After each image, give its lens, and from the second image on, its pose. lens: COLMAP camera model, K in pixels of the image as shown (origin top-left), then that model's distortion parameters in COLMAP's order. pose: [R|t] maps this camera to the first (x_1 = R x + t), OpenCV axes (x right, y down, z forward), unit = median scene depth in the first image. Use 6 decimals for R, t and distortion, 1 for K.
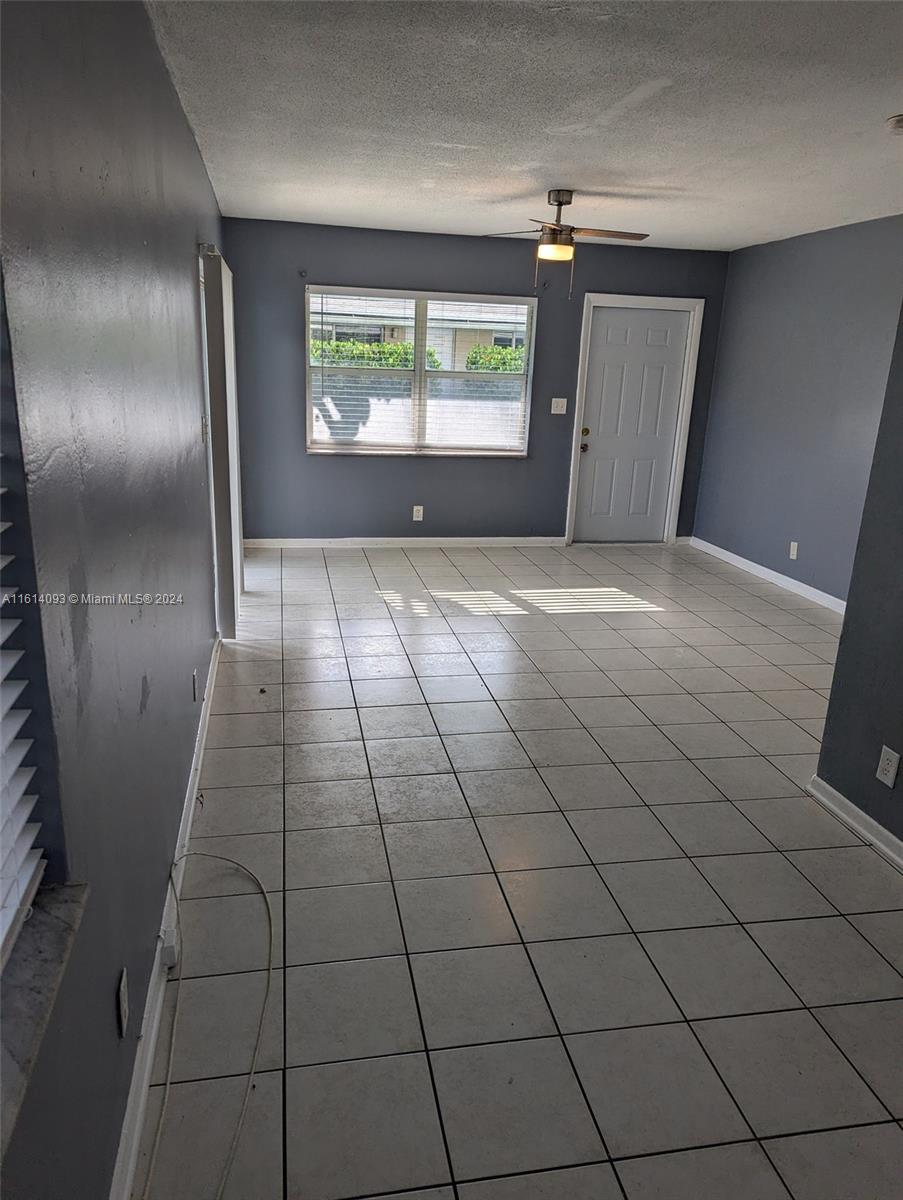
lens RADIAL K [[849.1, 0, 450.3], [0, 849.1, 600.7], [0, 0, 1]] dist [-0.001255, -0.000887]
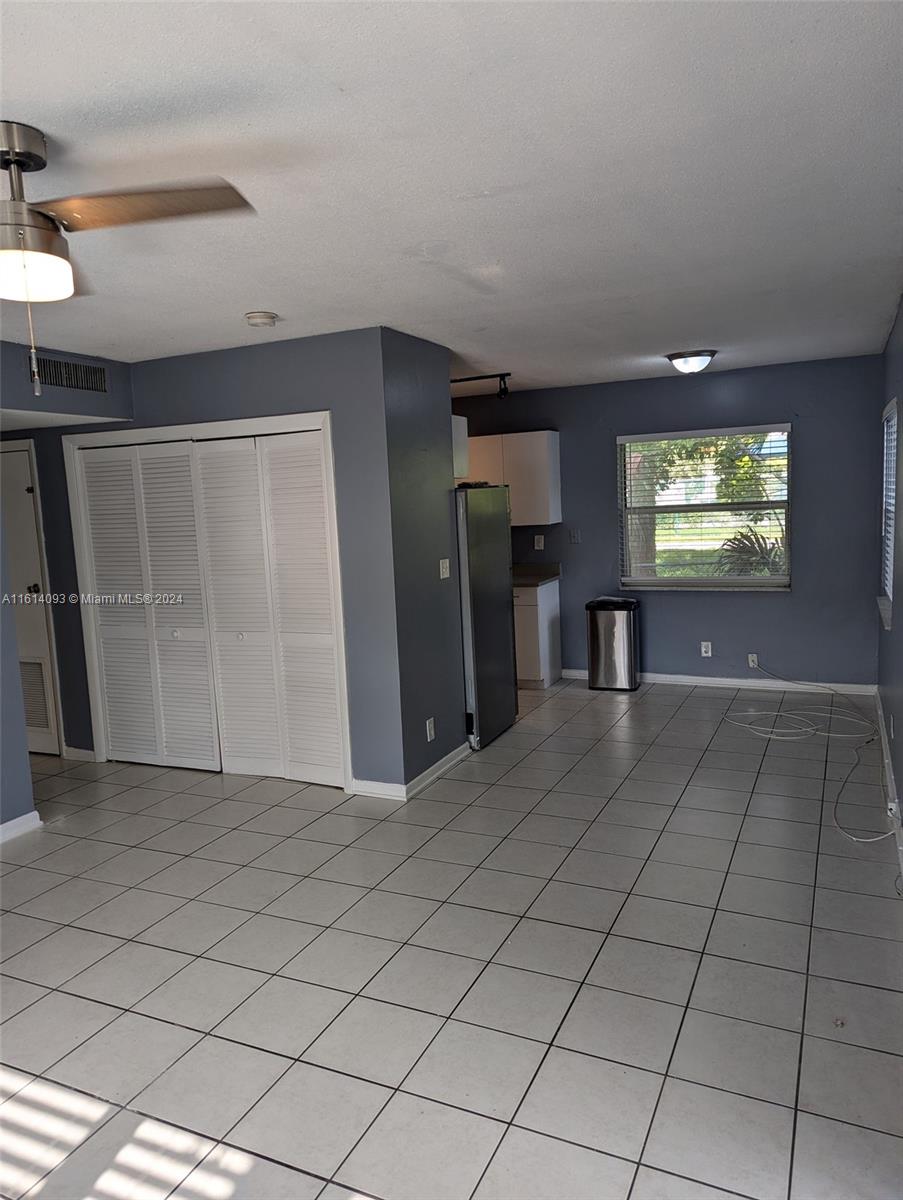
lens RADIAL K [[849.1, 0, 451.6], [0, 849.1, 600.4], [0, 0, 1]] dist [-0.001255, -0.000887]
pose [[-0.811328, -0.076322, 0.579587, -0.247652], [0.175311, 0.914044, 0.365772, -0.340318], [-0.557685, 0.398369, -0.728210, 1.113125]]
